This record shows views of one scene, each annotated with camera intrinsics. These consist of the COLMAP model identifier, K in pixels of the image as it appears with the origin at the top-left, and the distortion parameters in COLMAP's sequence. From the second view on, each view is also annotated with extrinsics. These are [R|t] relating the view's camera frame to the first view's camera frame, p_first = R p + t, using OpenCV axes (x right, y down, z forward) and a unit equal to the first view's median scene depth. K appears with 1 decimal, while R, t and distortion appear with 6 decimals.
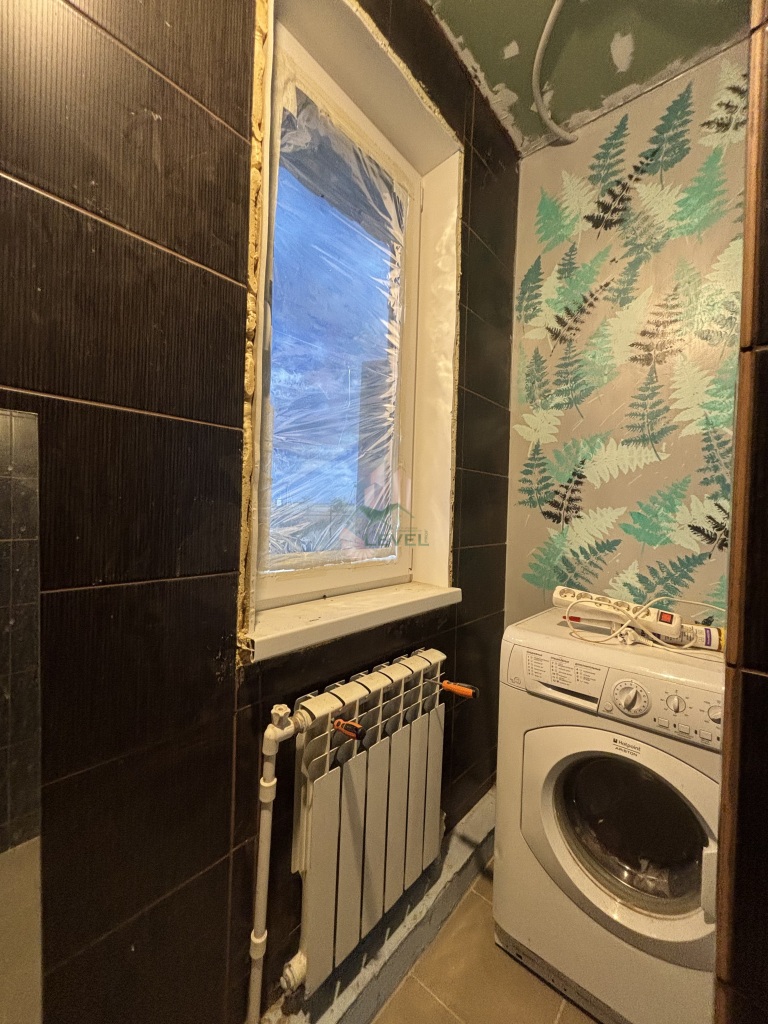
lens RADIAL K [[413.1, 0, 382.3], [0, 413.1, 512.8], [0, 0, 1]] dist [0.001651, 0.000222]
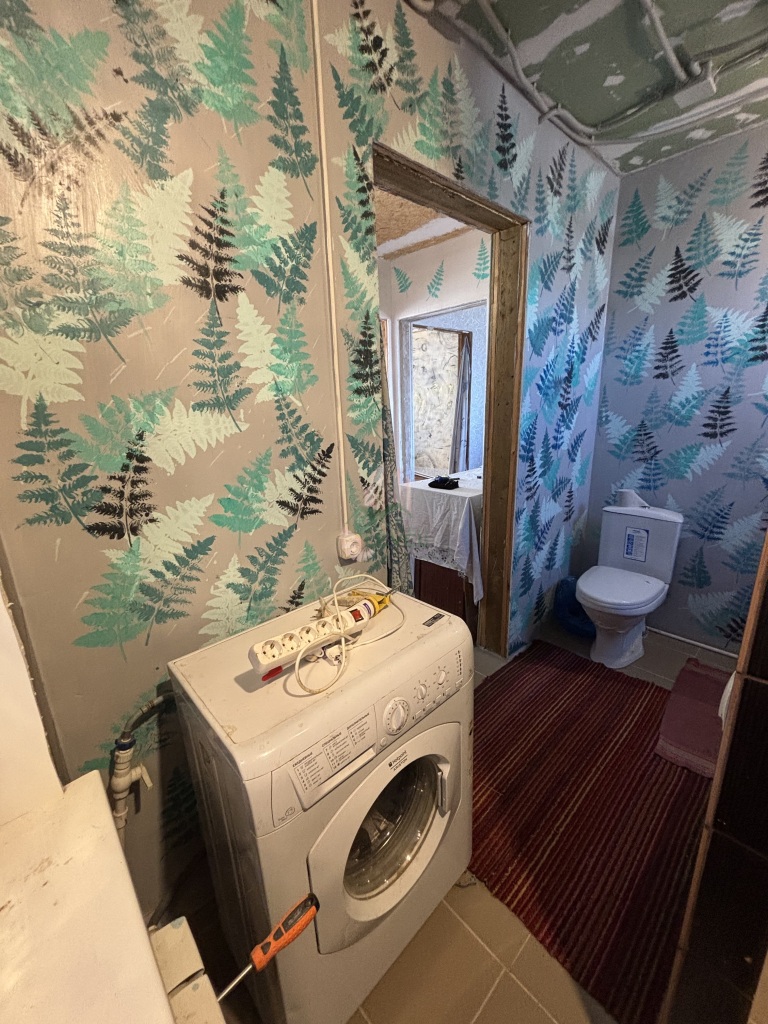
lens RADIAL K [[413.1, 0, 382.3], [0, 413.1, 512.8], [0, 0, 1]] dist [0.001651, 0.000222]
pose [[0.108851, -0.291643, 0.950313, -0.114755], [0.054973, 0.956297, 0.287183, -0.184478], [-0.992537, 0.020981, 0.120126, 0.603476]]
